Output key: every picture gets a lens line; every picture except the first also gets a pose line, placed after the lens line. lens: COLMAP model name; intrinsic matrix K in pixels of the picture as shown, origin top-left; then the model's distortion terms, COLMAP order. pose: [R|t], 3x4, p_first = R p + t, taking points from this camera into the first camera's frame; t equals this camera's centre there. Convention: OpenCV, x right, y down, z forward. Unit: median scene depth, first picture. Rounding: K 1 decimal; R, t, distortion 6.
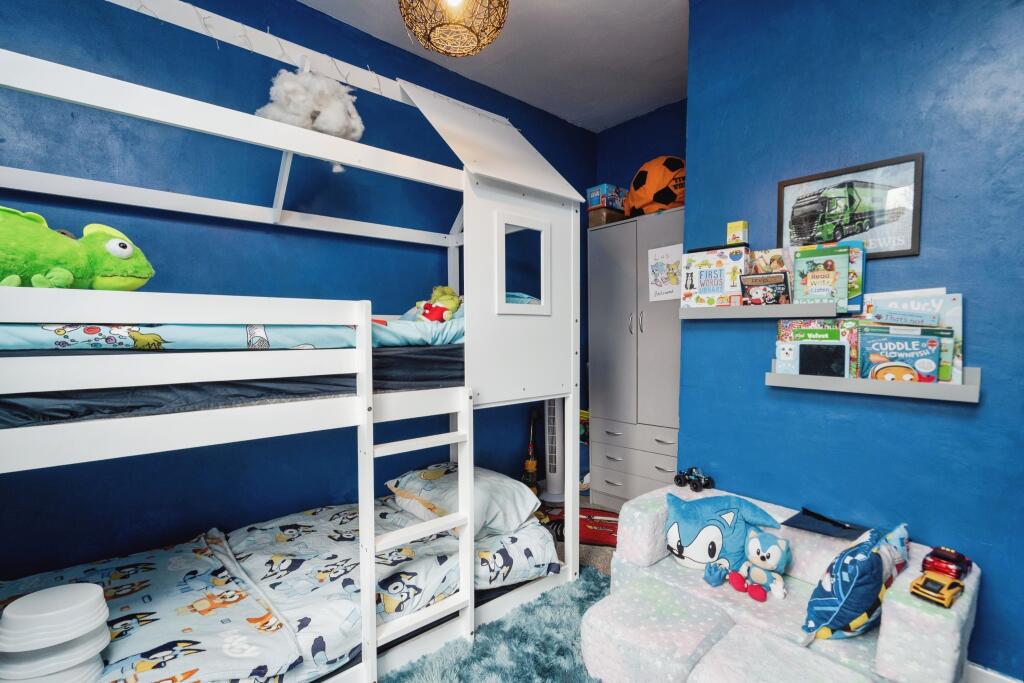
lens RADIAL K [[474.5, 0, 505.0], [0, 474.5, 349.3], [0, 0, 1]] dist [-0.003150, -0.000056]
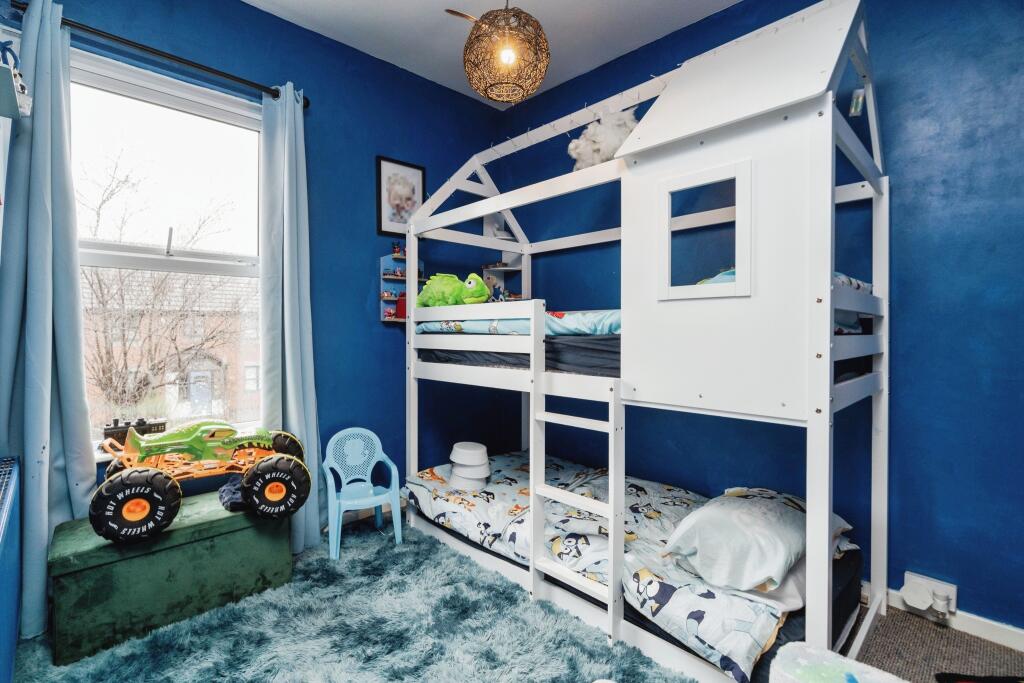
lens RADIAL K [[474.5, 0, 505.5], [0, 474.5, 331.2], [0, 0, 1]] dist [-0.003150, -0.000056]
pose [[0.051369, 0.005159, -0.998666, 0.896999], [-0.035103, 0.999378, 0.003357, -0.013333], [0.998063, 0.034884, 0.051518, 0.739543]]
